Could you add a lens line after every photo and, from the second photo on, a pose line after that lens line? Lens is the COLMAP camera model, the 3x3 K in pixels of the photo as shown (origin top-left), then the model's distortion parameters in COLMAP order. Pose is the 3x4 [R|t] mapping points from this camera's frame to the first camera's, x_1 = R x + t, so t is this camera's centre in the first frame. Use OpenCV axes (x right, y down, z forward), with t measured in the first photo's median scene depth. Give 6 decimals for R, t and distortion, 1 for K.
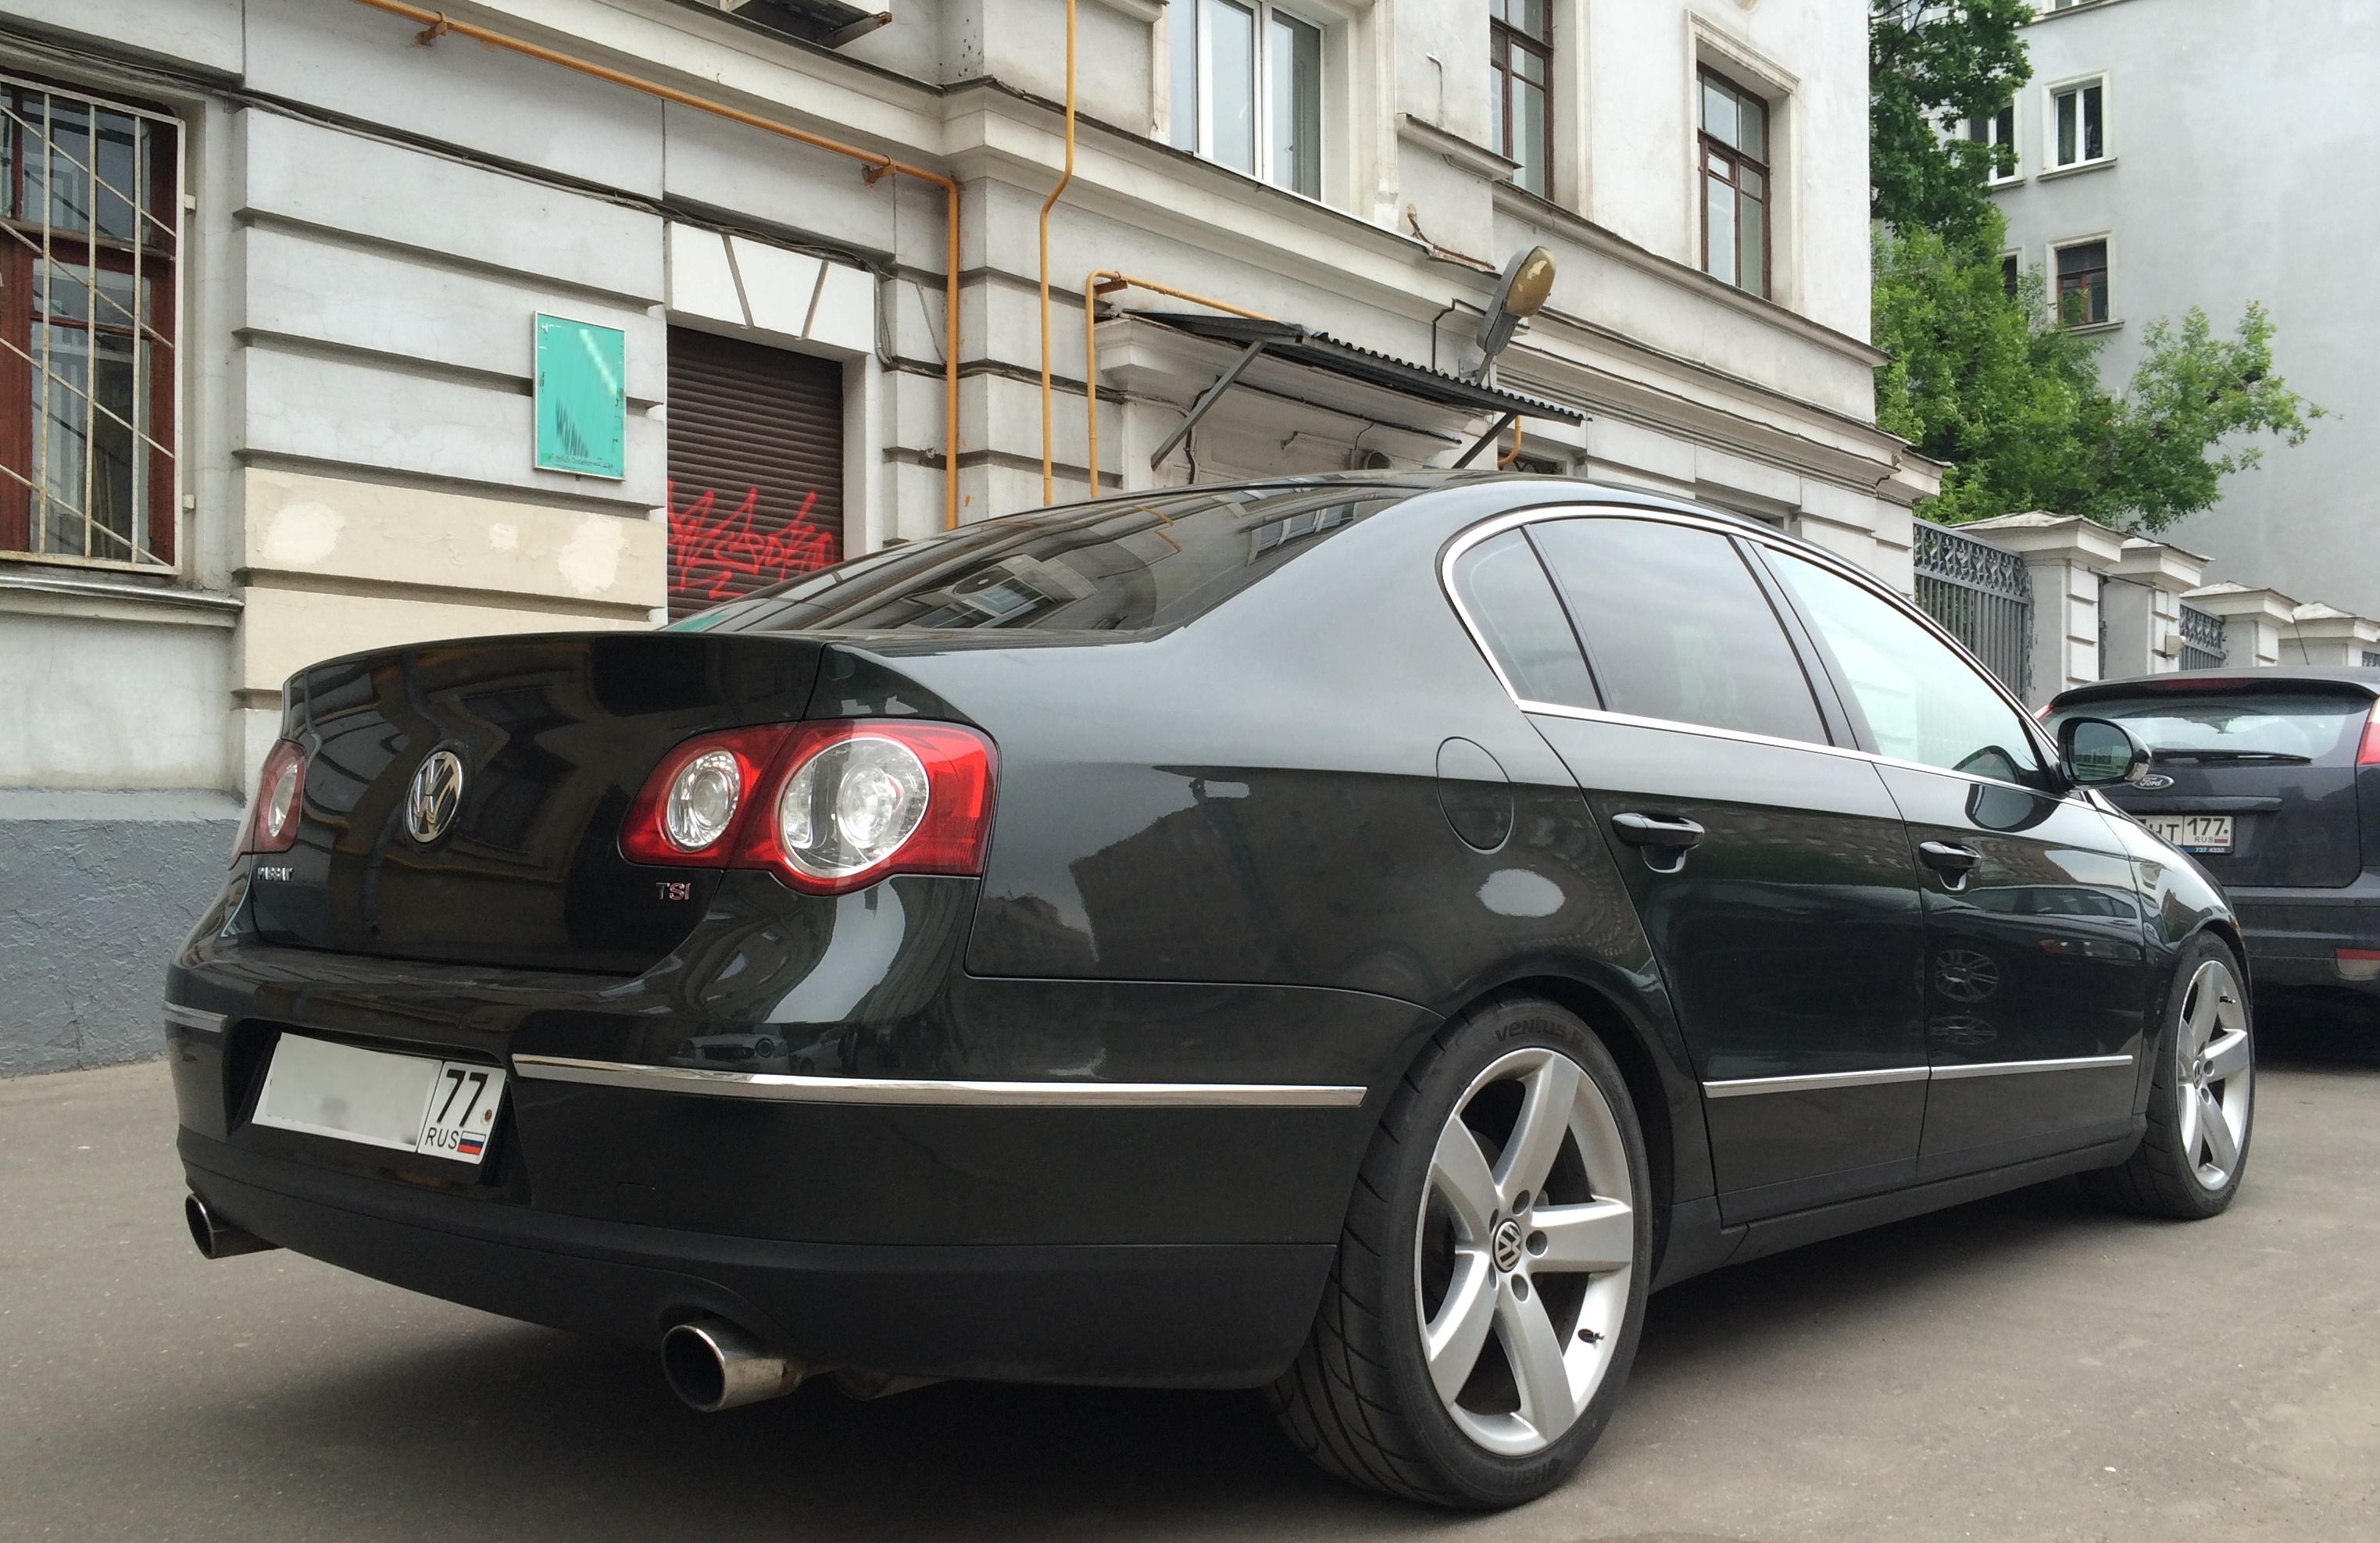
lens RADIAL K [[2069.3, 0, 1188.5], [0, 2069.3, 775.8], [0, 0, 1]] dist [-0.011171, -0.004869]
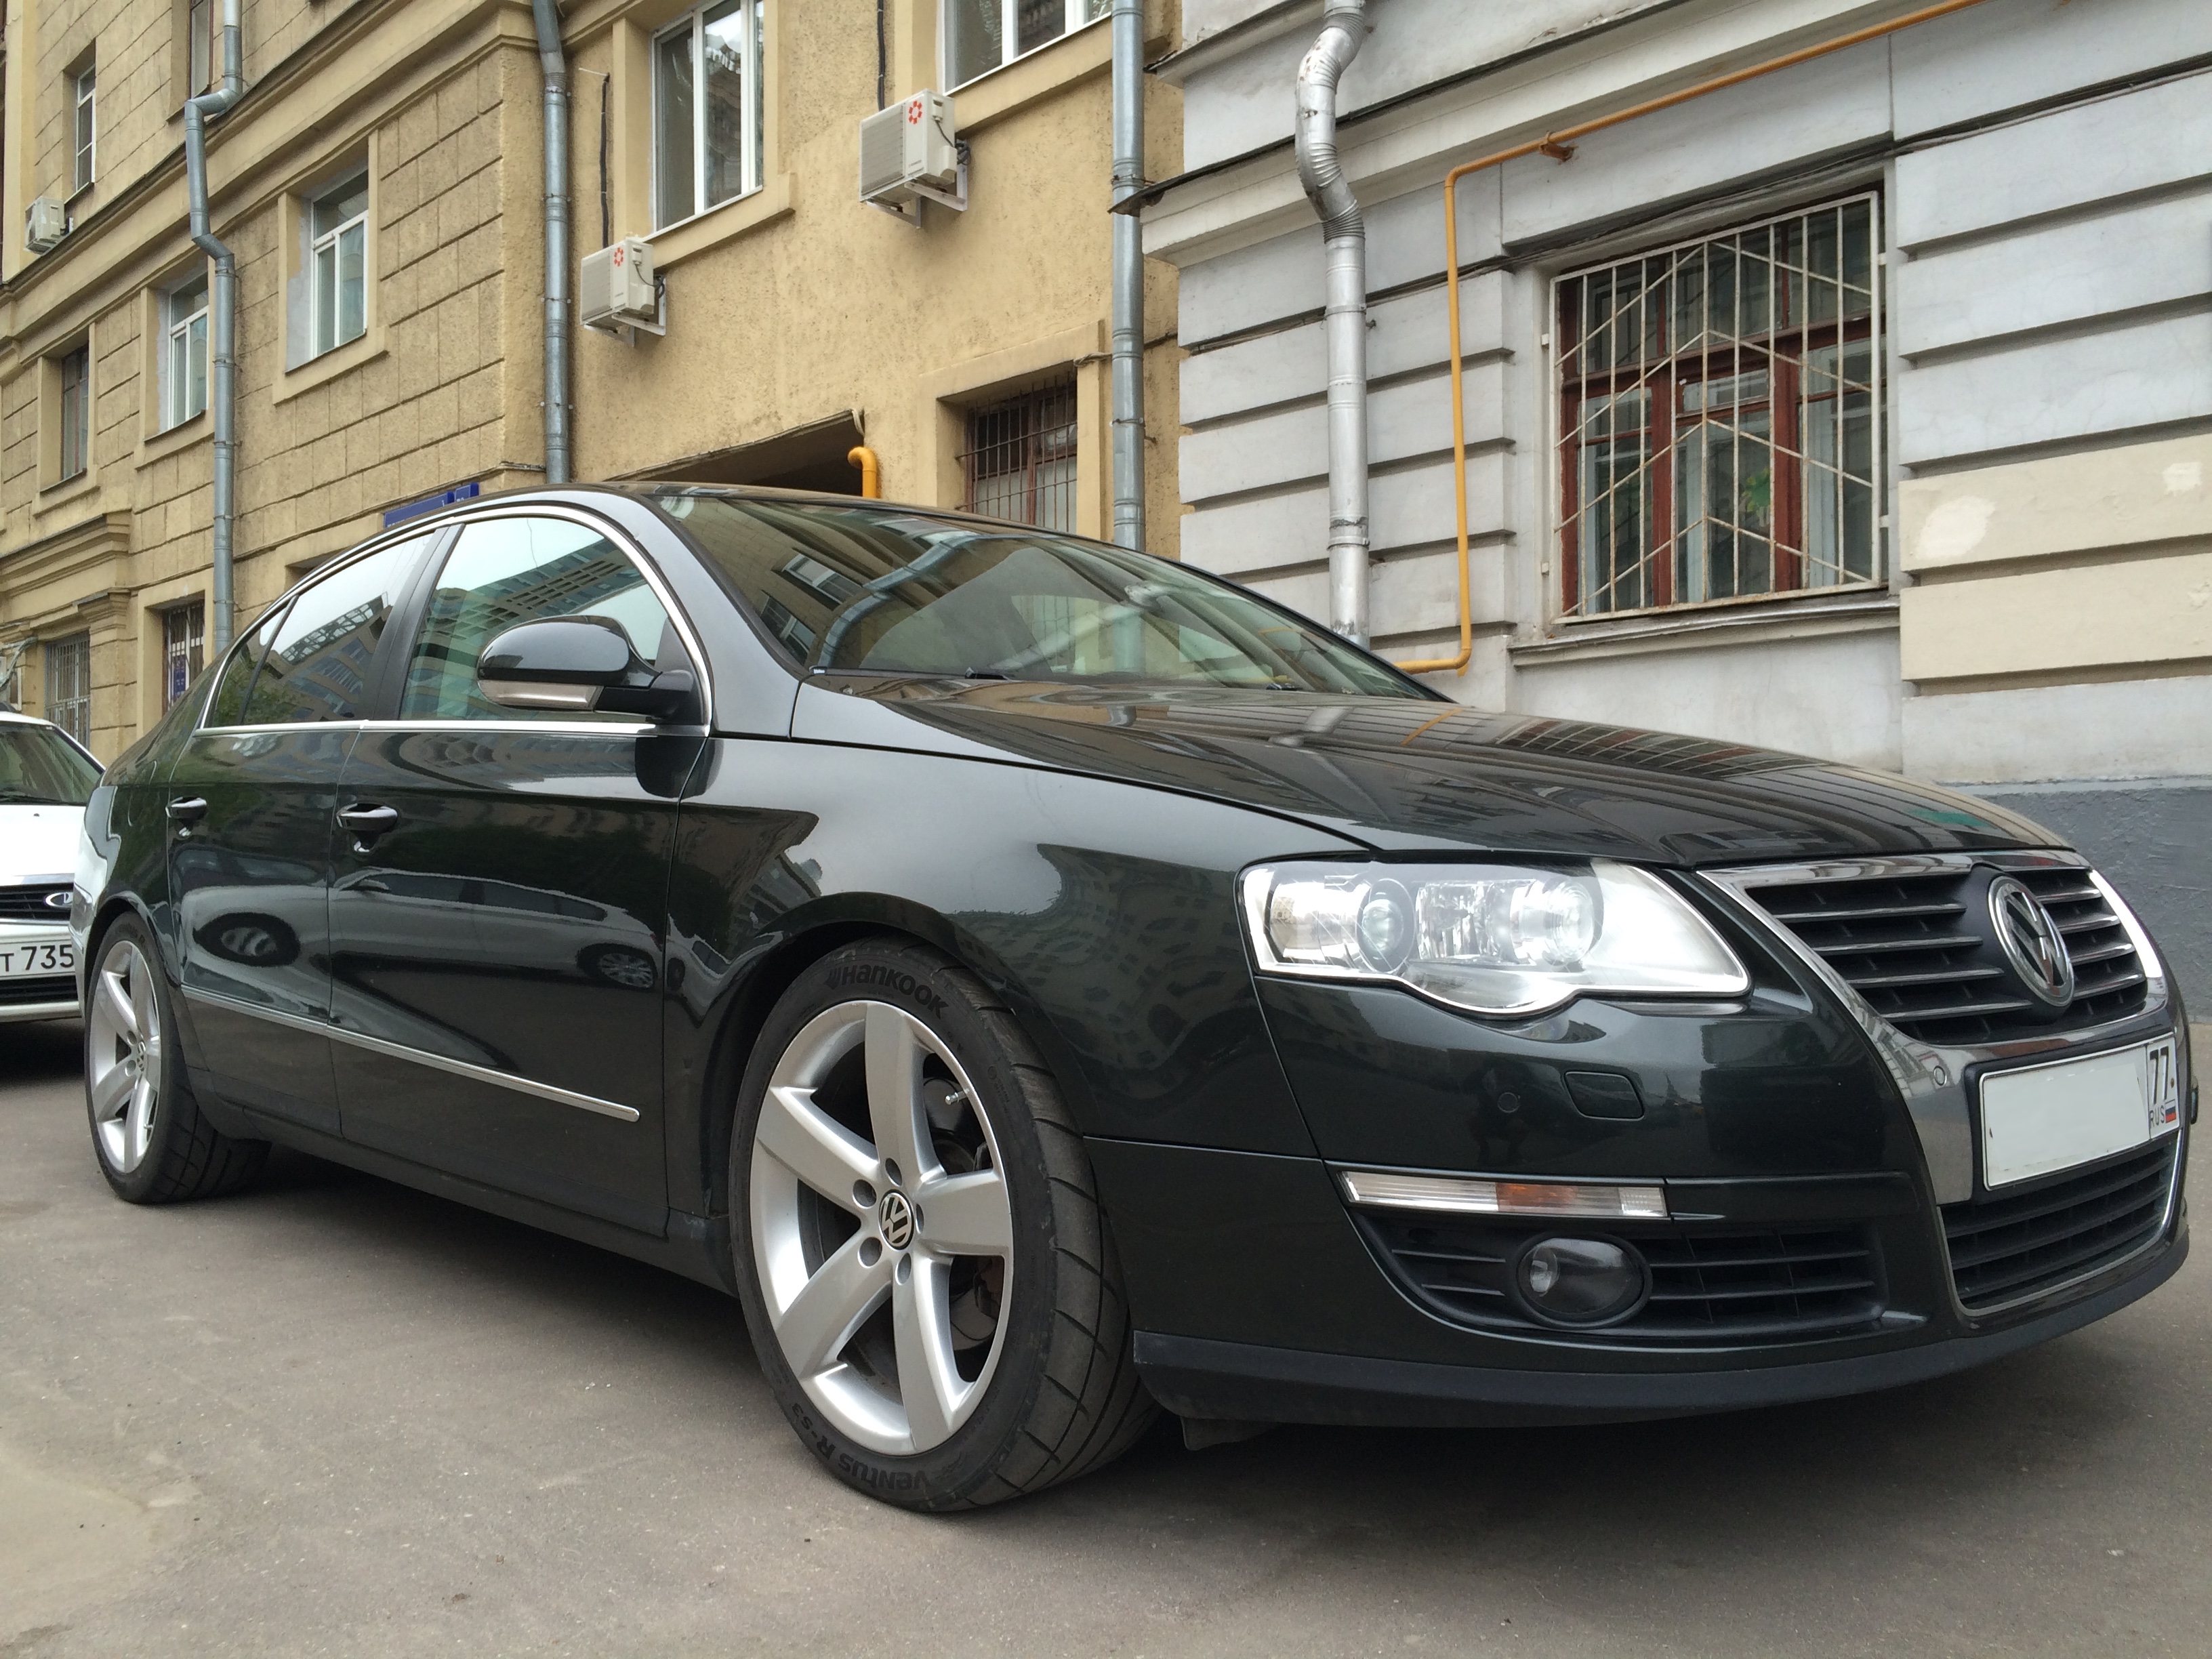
lens RADIAL K [[1892.8, 0, 1104.5], [0, 1892.8, 829.9], [0, 0, 1]] dist [-0.002698, -0.006152]
pose [[-0.104485, -0.001101, -0.994526, 0.614705], [0.056860, 0.998357, -0.007079, 0.022100], [0.992900, -0.057288, -0.104251, 0.670642]]
